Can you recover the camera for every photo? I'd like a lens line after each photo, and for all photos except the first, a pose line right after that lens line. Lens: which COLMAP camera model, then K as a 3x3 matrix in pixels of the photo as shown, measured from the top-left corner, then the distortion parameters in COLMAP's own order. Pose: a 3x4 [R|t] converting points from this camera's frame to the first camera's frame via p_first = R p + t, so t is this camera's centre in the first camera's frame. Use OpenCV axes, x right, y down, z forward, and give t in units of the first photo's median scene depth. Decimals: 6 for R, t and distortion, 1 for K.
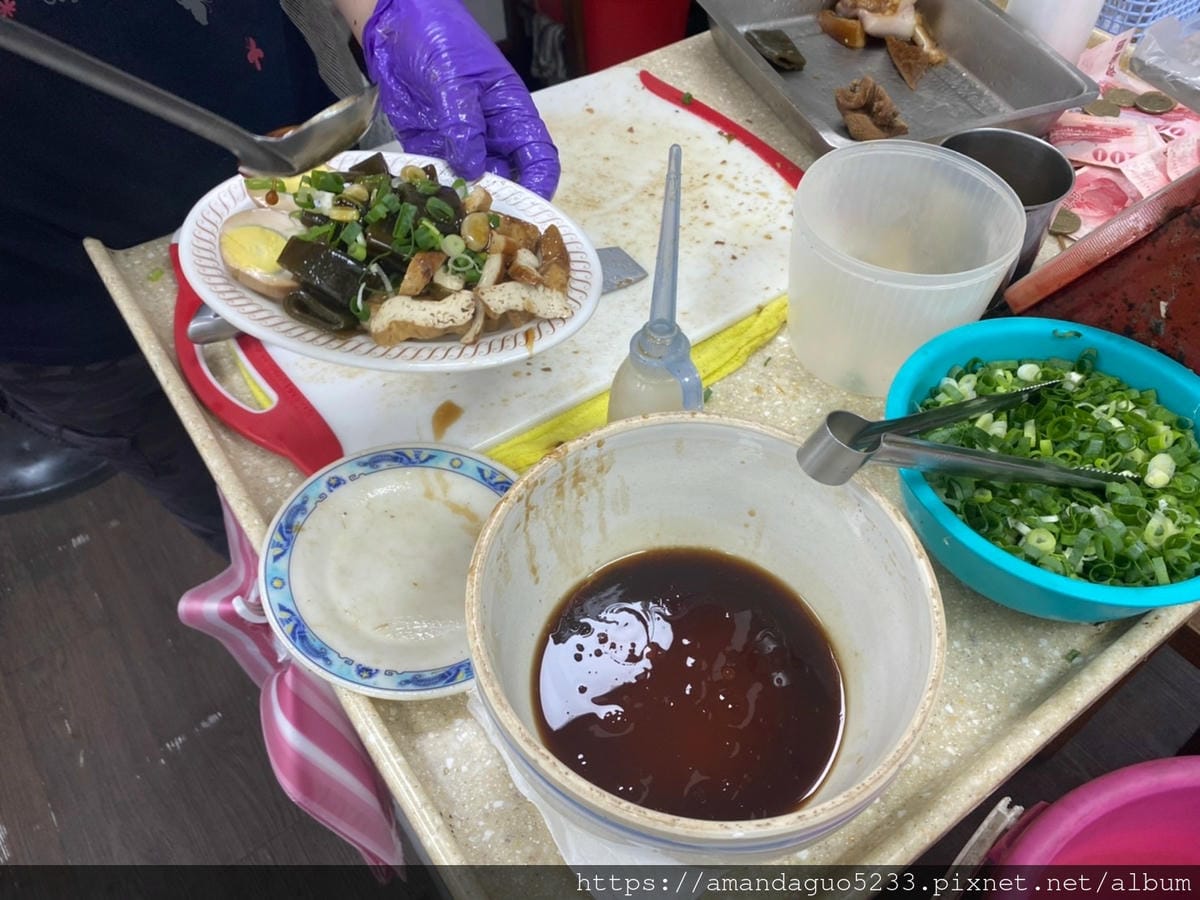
lens RADIAL K [[959.4, 0, 600.2], [0, 959.4, 439.2], [0, 0, 1]] dist [-0.010215, 0.002374]
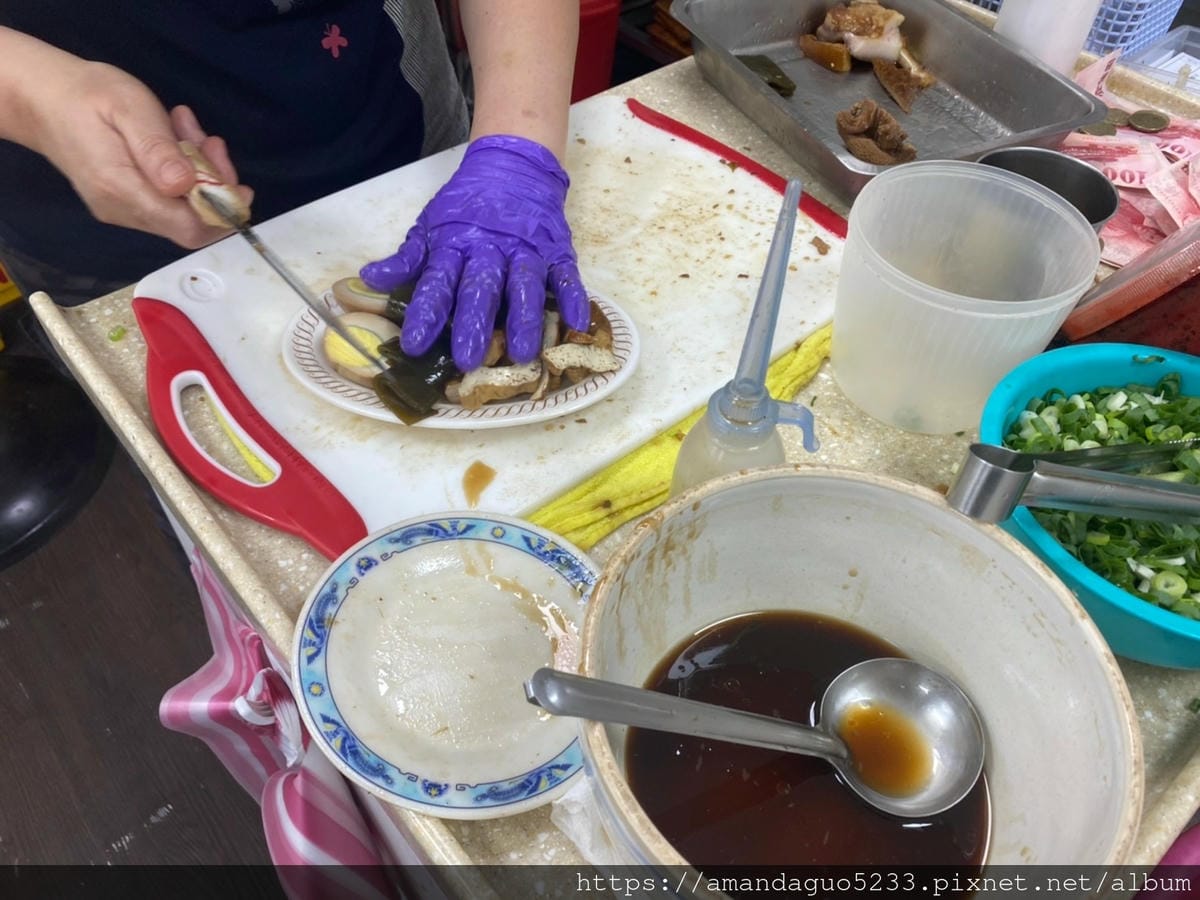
lens RADIAL K [[957.1, 0, 599.4], [0, 957.1, 452.9], [0, 0, 1]] dist [-0.013995, 0.008365]
pose [[0.994842, -0.049936, 0.088293, -0.127390], [0.052124, 0.998384, -0.022644, -0.022875], [-0.087019, 0.027129, 0.995837, 0.107029]]
